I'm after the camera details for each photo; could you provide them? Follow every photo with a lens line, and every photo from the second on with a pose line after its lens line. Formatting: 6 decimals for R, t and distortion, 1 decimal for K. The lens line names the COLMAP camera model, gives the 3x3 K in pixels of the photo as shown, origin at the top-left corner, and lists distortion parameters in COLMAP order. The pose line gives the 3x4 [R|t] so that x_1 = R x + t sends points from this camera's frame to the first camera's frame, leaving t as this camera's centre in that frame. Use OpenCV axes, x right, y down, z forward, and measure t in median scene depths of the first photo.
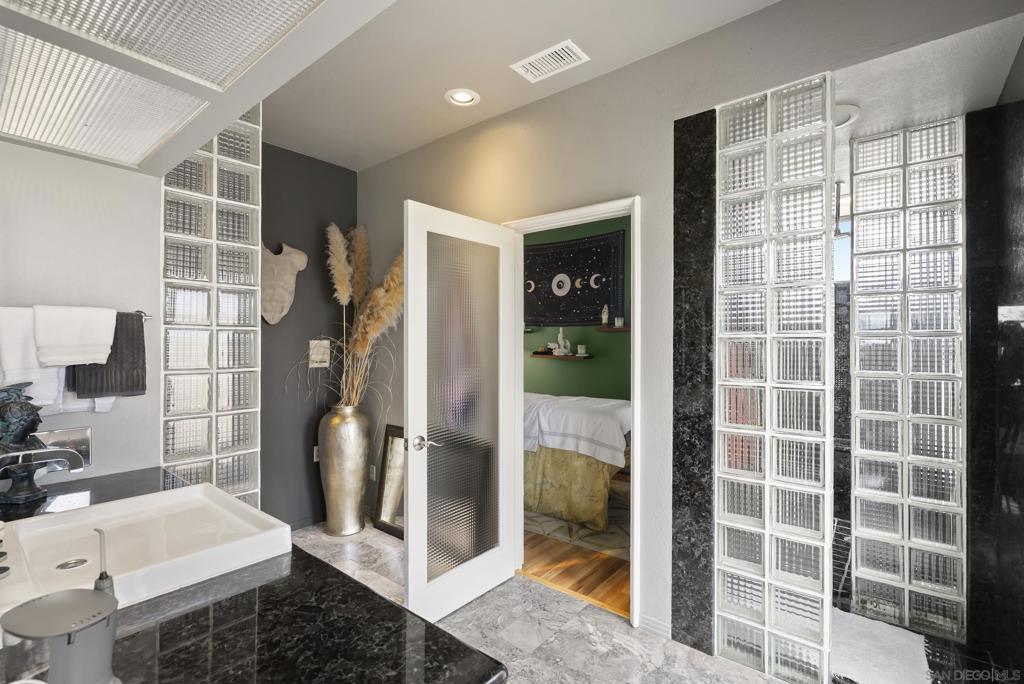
lens RADIAL K [[468.6, 0, 512.5], [0, 468.6, 342.5], [0, 0, 1]] dist [0.000992, 0.000464]
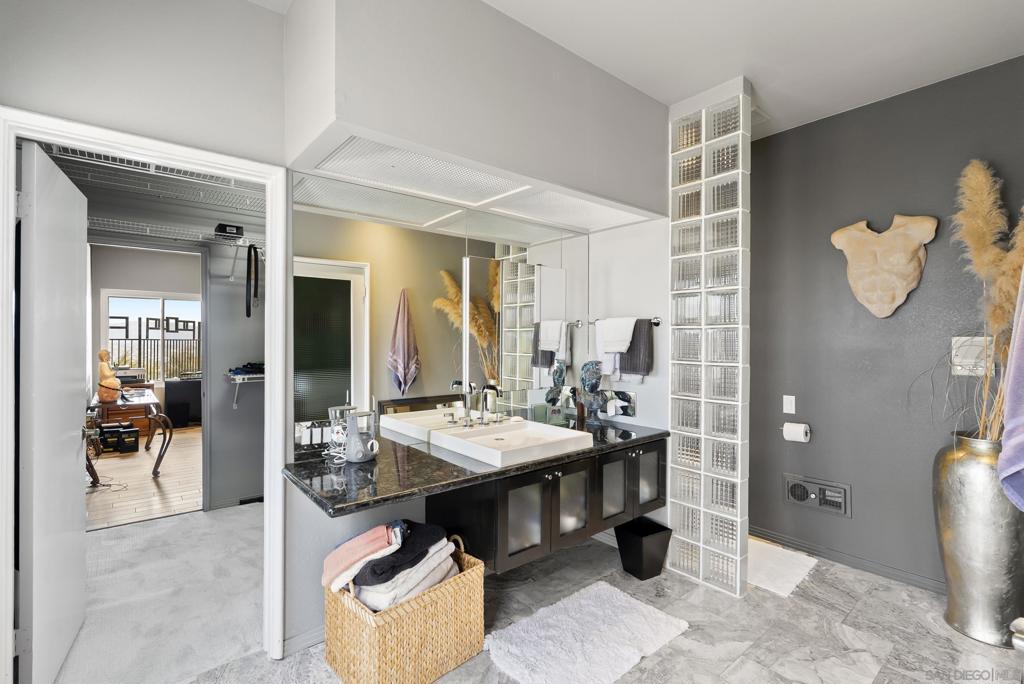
lens RADIAL K [[468.6, 0, 505.7], [0, 468.6, 341.7], [0, 0, 1]] dist [0.000992, 0.000464]
pose [[-0.190897, -0.005970, -0.981592, 0.585735], [-0.003834, 0.999978, -0.005336, 0.014019], [0.981603, 0.002745, -0.190916, 0.706237]]
